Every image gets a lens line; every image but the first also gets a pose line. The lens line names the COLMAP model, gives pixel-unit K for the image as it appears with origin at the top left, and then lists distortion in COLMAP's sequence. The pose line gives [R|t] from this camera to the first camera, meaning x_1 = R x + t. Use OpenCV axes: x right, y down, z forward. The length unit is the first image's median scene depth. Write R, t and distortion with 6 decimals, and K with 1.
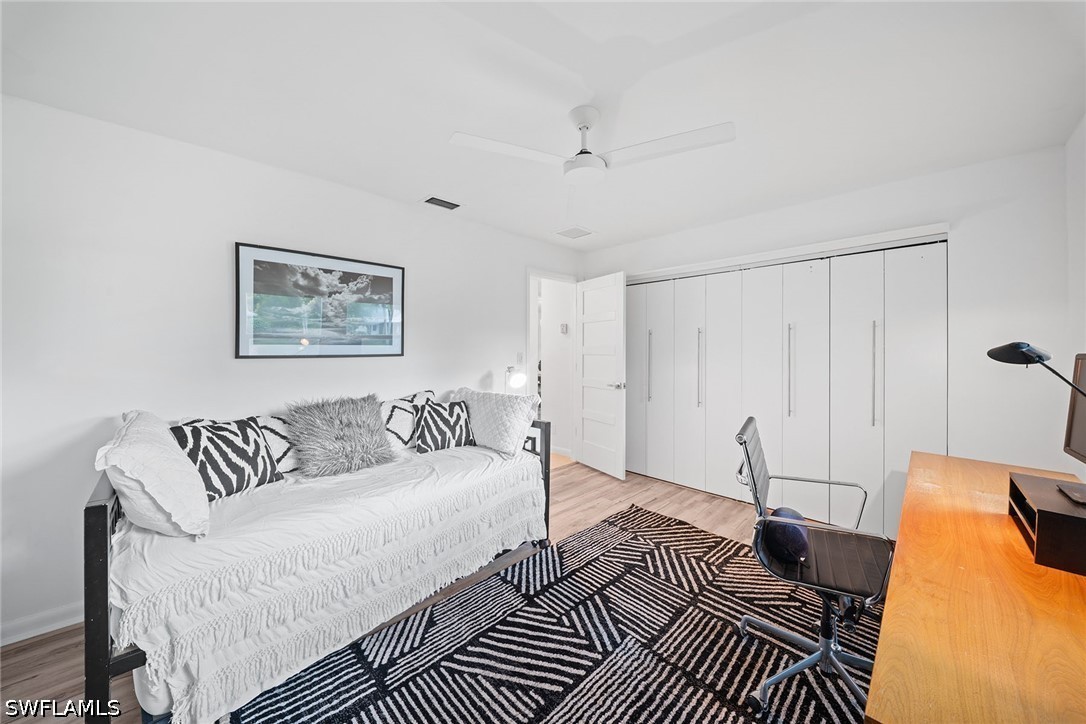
lens RADIAL K [[380.7, 0, 543.7], [0, 380.7, 354.5], [0, 0, 1]] dist [0.005800, -0.005292]
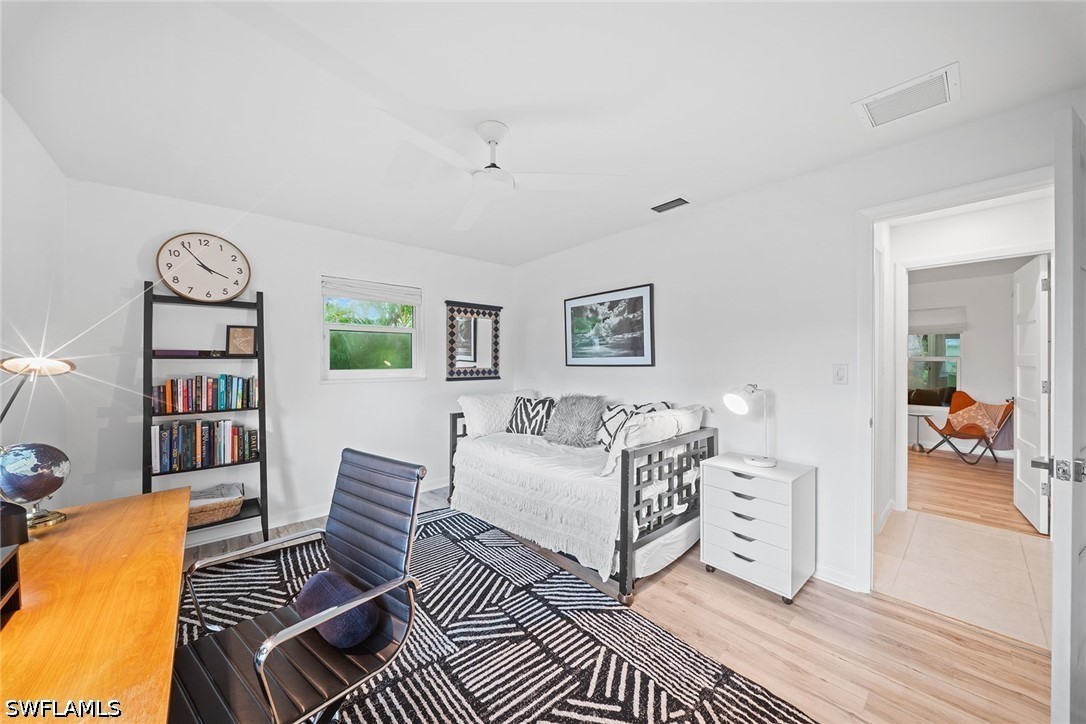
lens RADIAL K [[380.7, 0, 543.7], [0, 380.7, 362.1], [0, 0, 1]] dist [0.005800, -0.005292]
pose [[-0.053075, -0.003082, -0.998586, 1.092864], [-0.010931, 0.999937, -0.002505, -0.002388], [0.998531, 0.010783, -0.053105, 1.152301]]
